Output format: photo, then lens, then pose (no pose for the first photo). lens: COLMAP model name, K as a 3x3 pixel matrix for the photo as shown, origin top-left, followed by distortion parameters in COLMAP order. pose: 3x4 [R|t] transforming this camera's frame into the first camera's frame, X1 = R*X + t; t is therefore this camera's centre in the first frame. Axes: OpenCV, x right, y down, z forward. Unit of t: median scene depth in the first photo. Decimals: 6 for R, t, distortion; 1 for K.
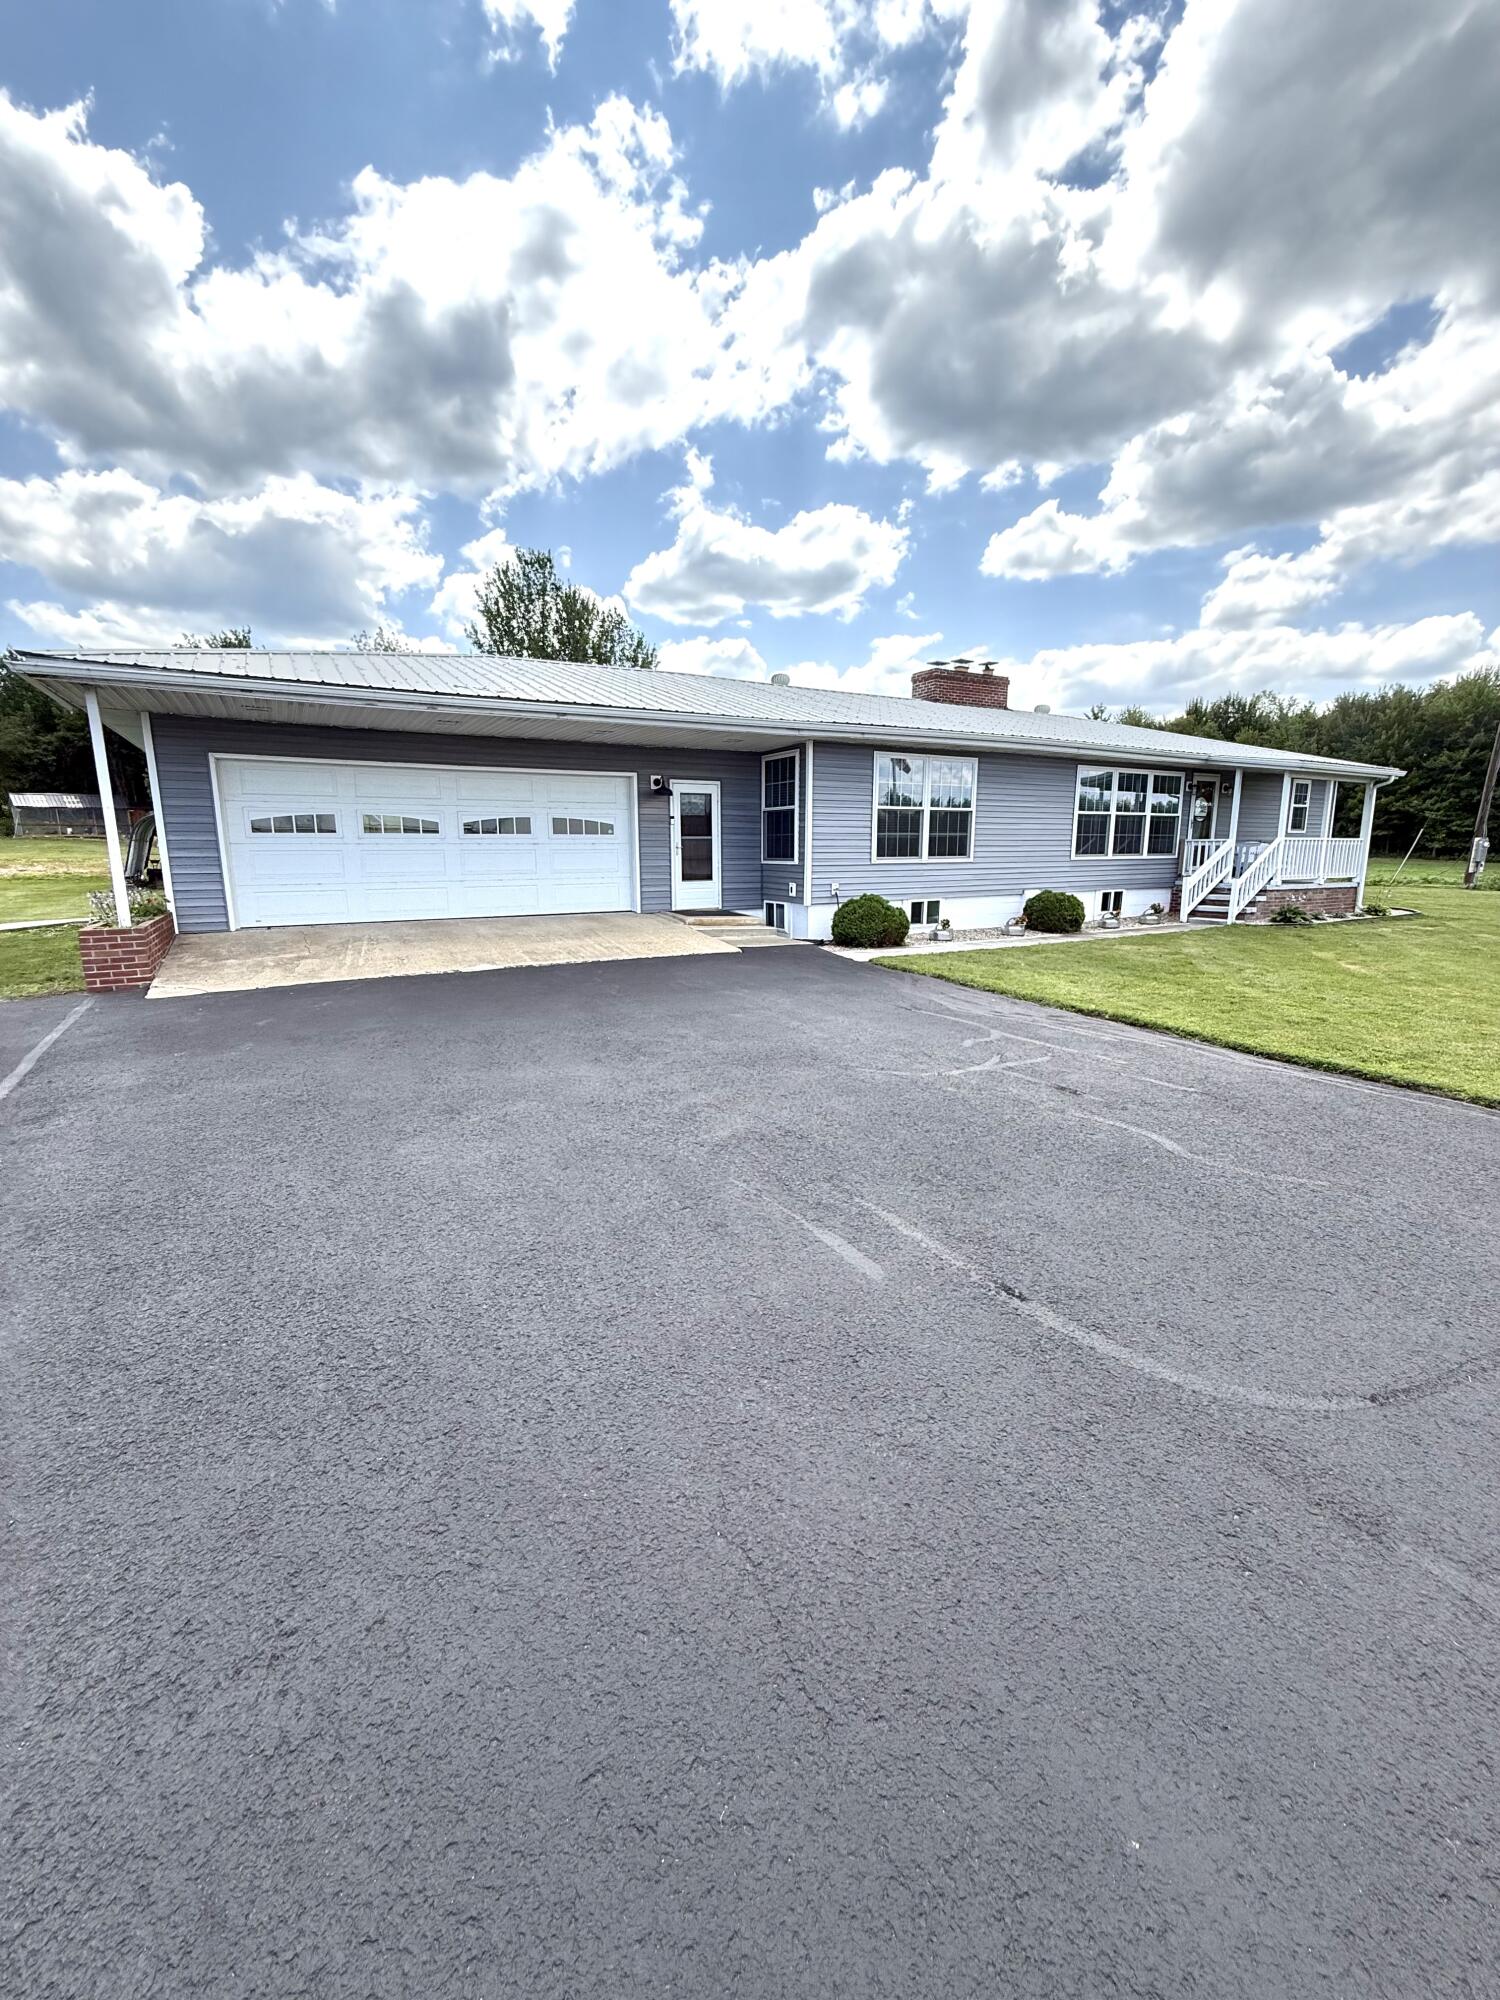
lens RADIAL K [[794.6, 0, 745.8], [0, 794.6, 992.7], [0, 0, 1]] dist [0.001066, -0.000342]
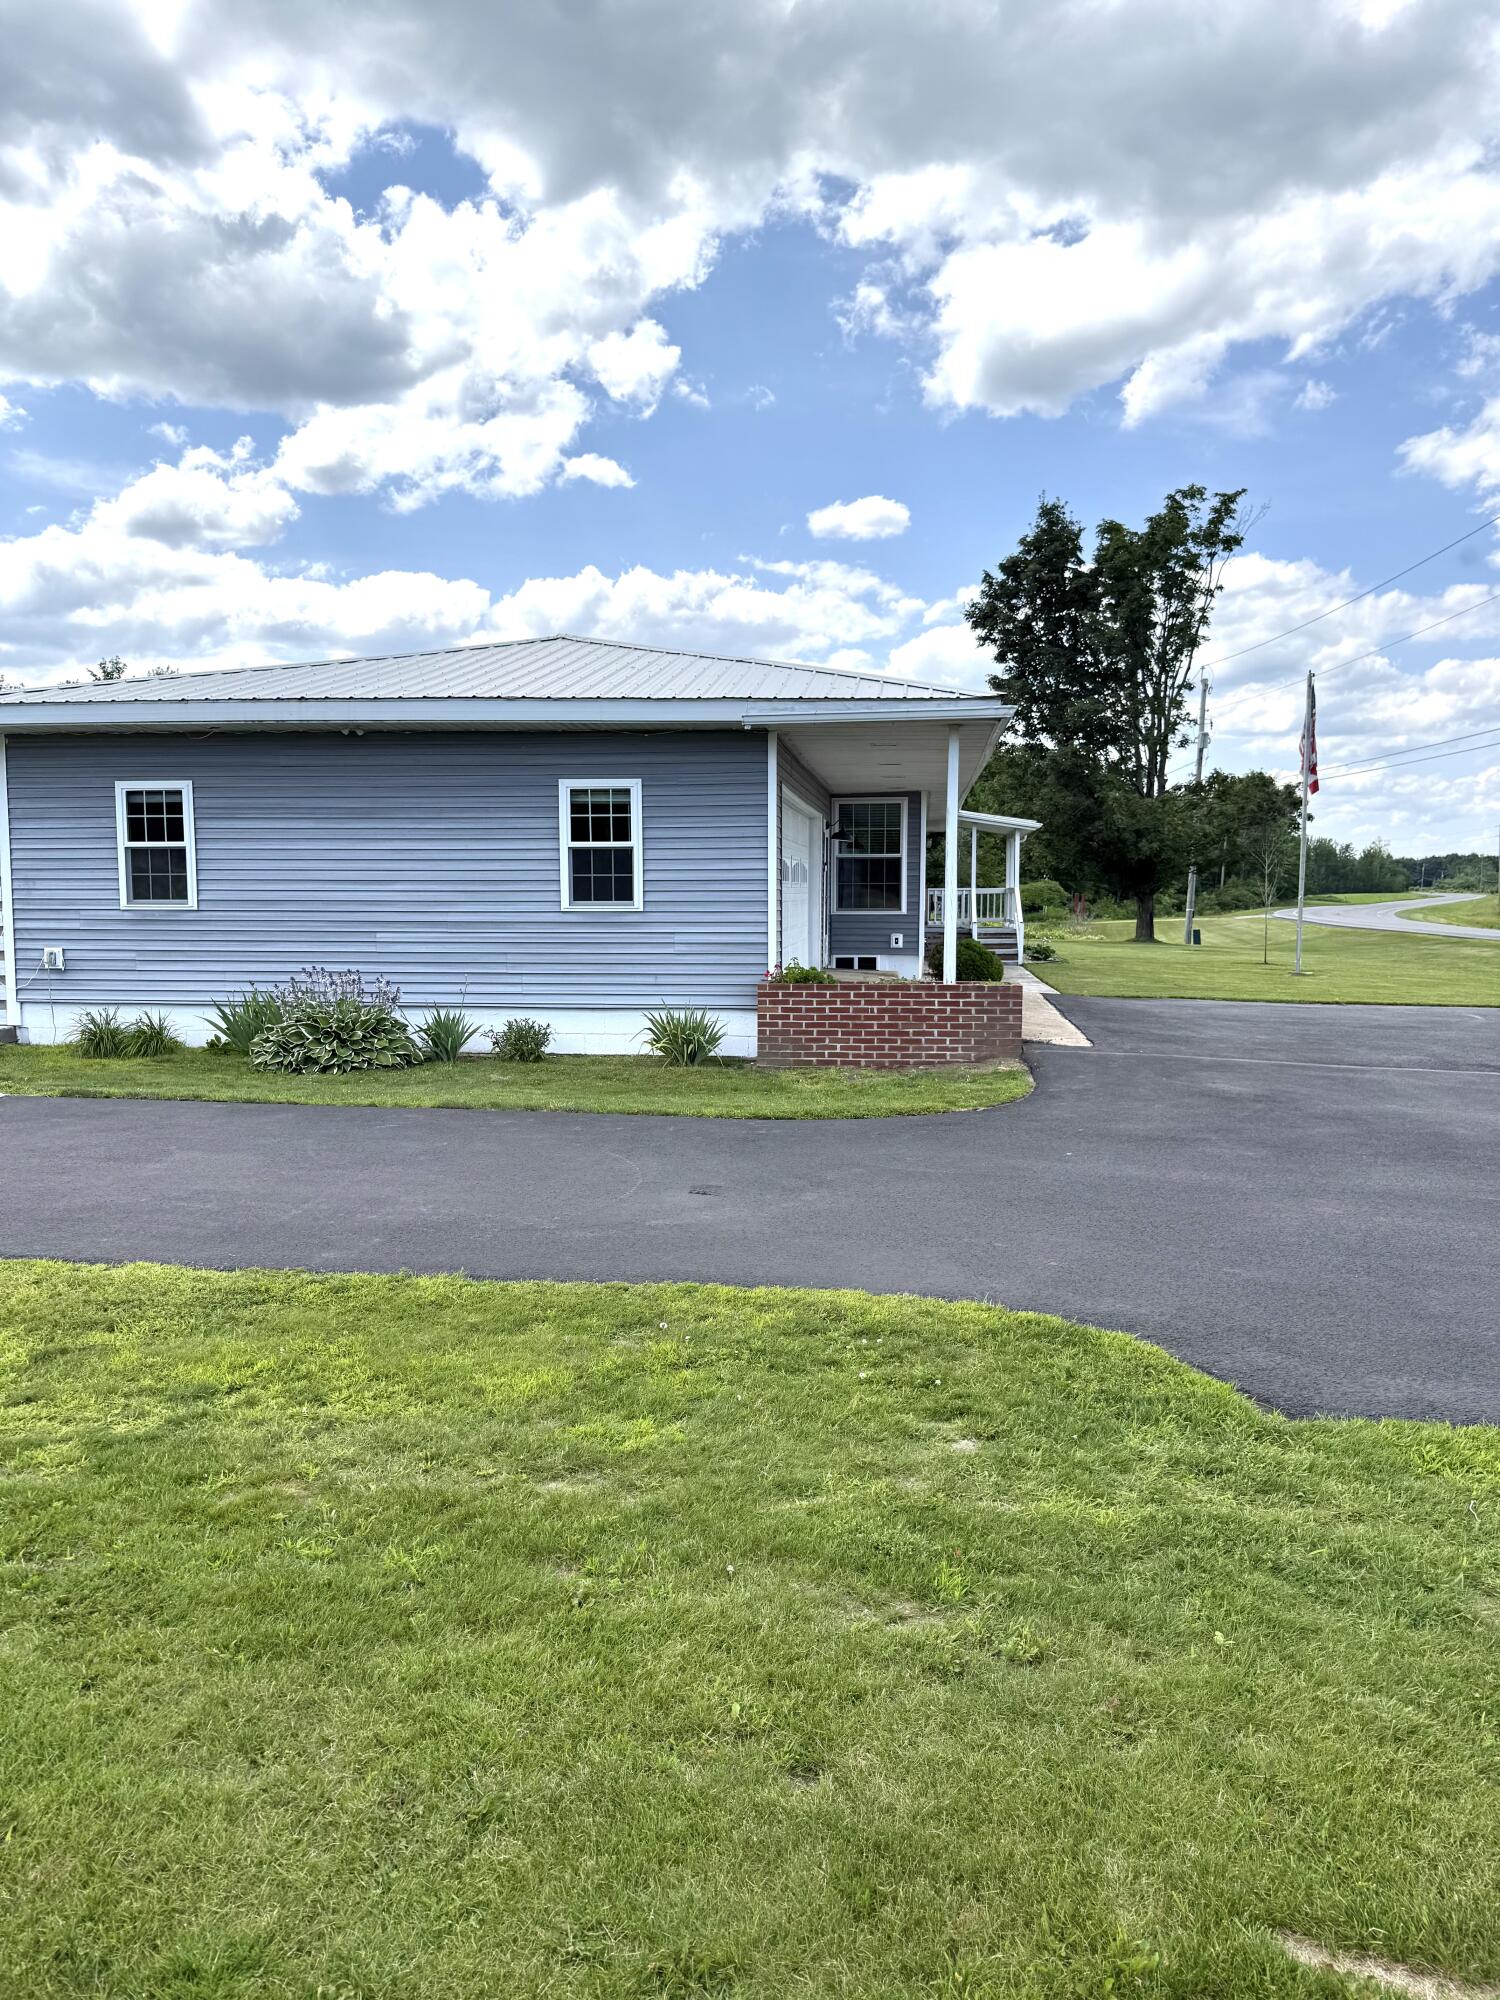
lens RADIAL K [[1415.0, 0, 757.5], [0, 1415.0, 1024.6], [0, 0, 1]] dist [0.000936, 0.002342]
pose [[0.583587, -0.075290, 0.808553, -1.163340], [0.143887, 0.989525, -0.011711, -0.029404], [-0.799201, 0.123175, 0.588307, 0.130359]]
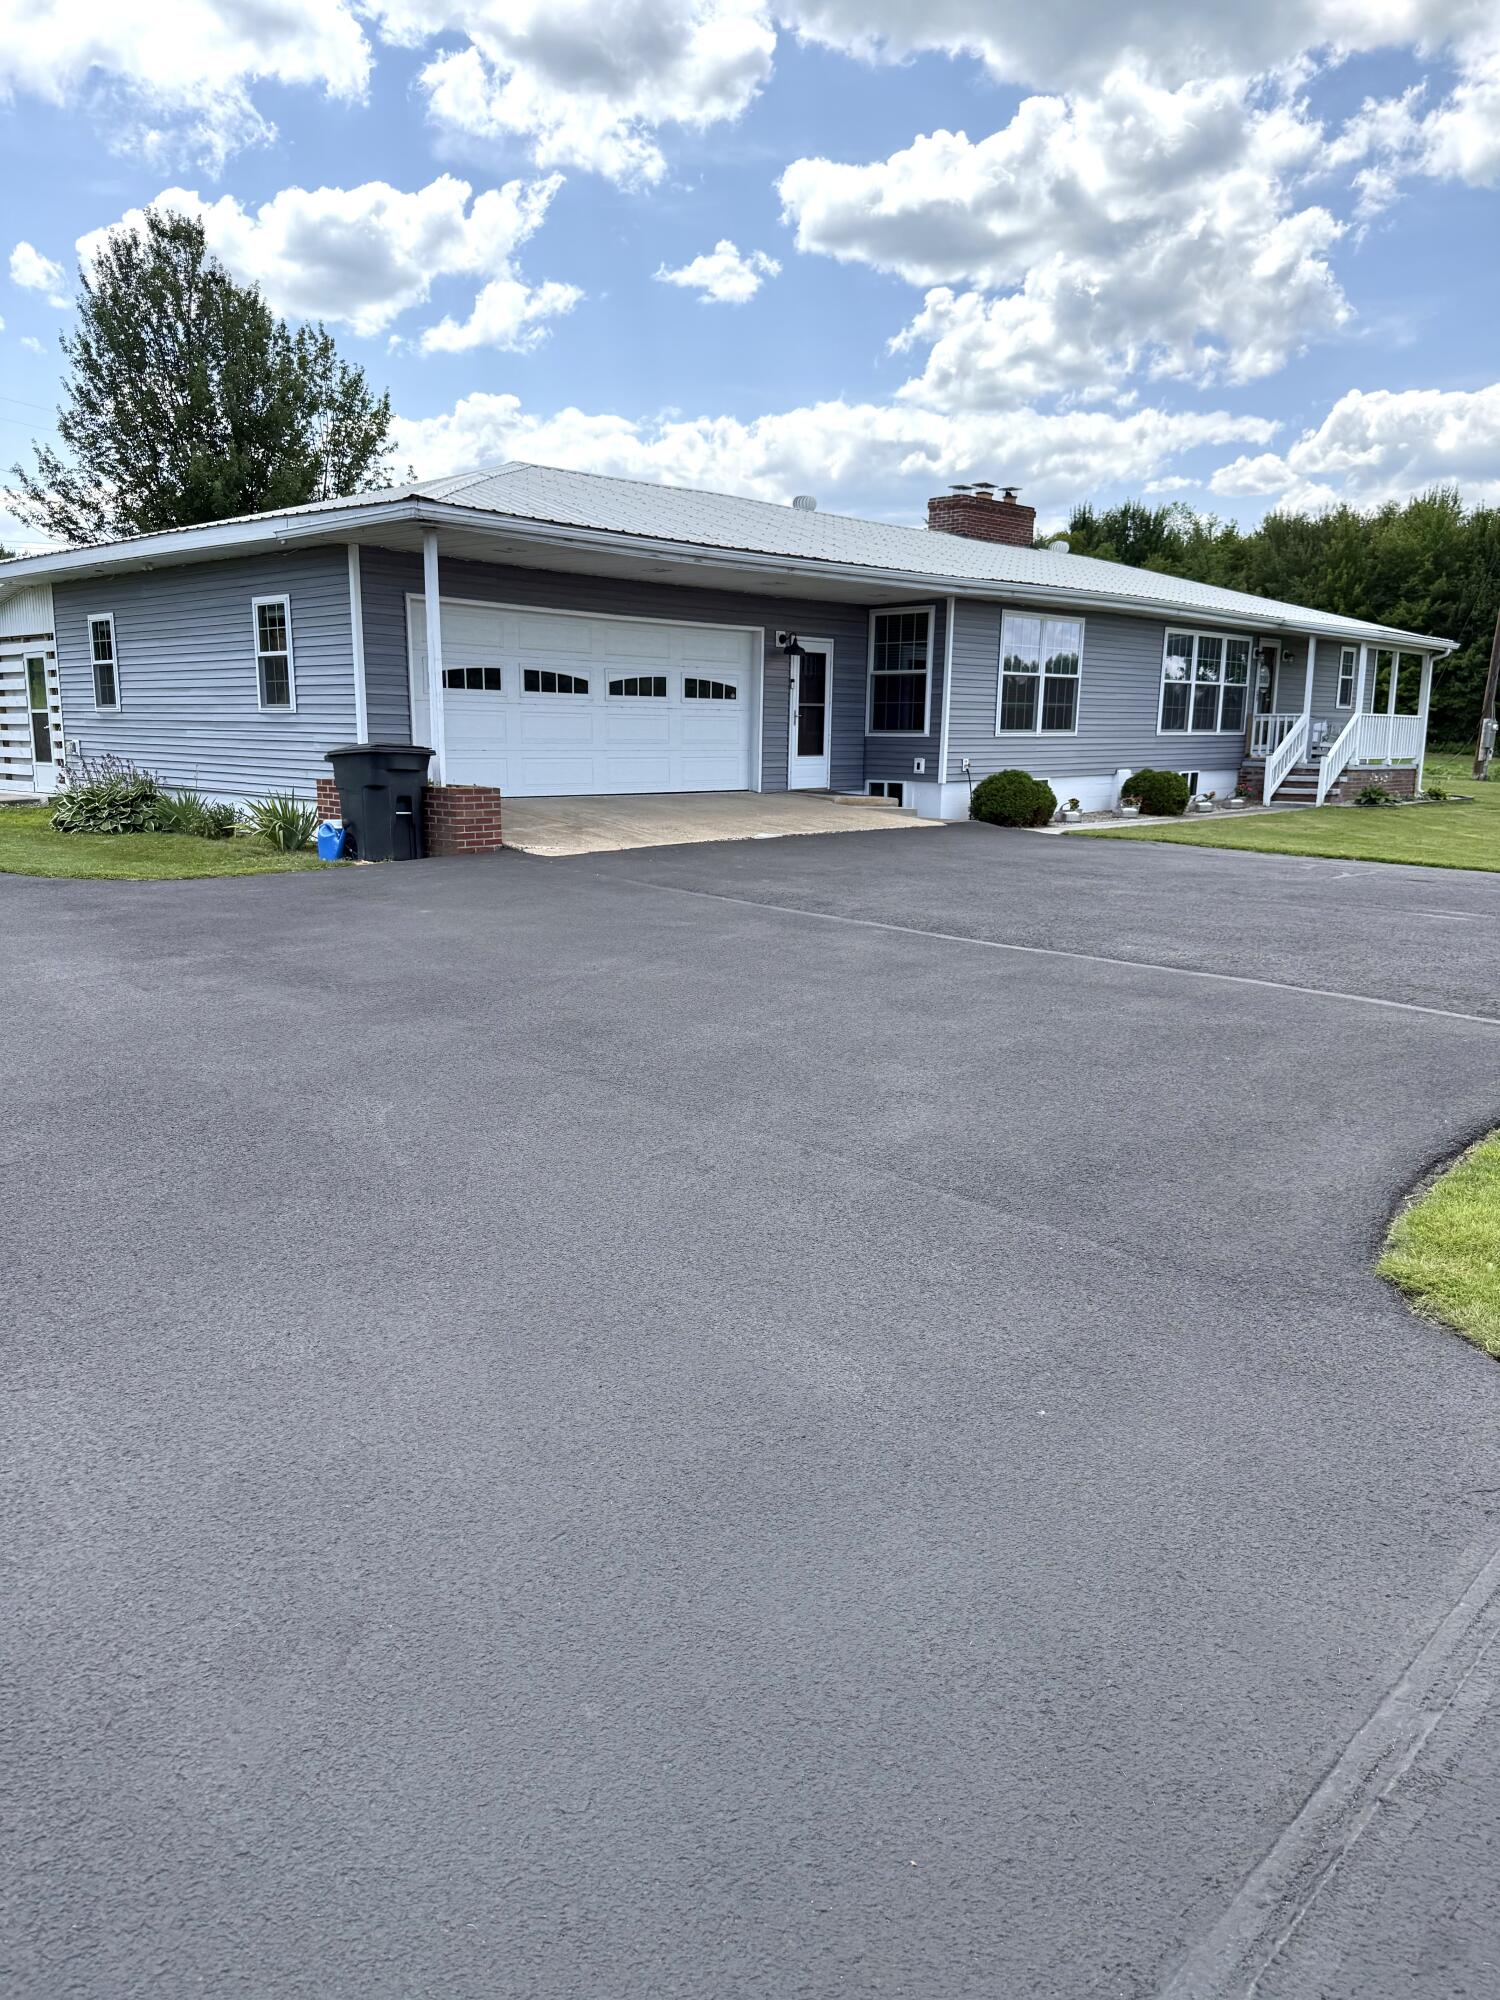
lens RADIAL K [[1398.7, 0, 733.1], [0, 1398.7, 1006.1], [0, 0, 1]] dist [0.118214, -0.204407]
pose [[0.956469, -0.043482, 0.288577, -0.497714], [0.039254, 0.999020, 0.020425, 0.080026], [-0.289183, -0.008208, 0.957239, -0.359639]]
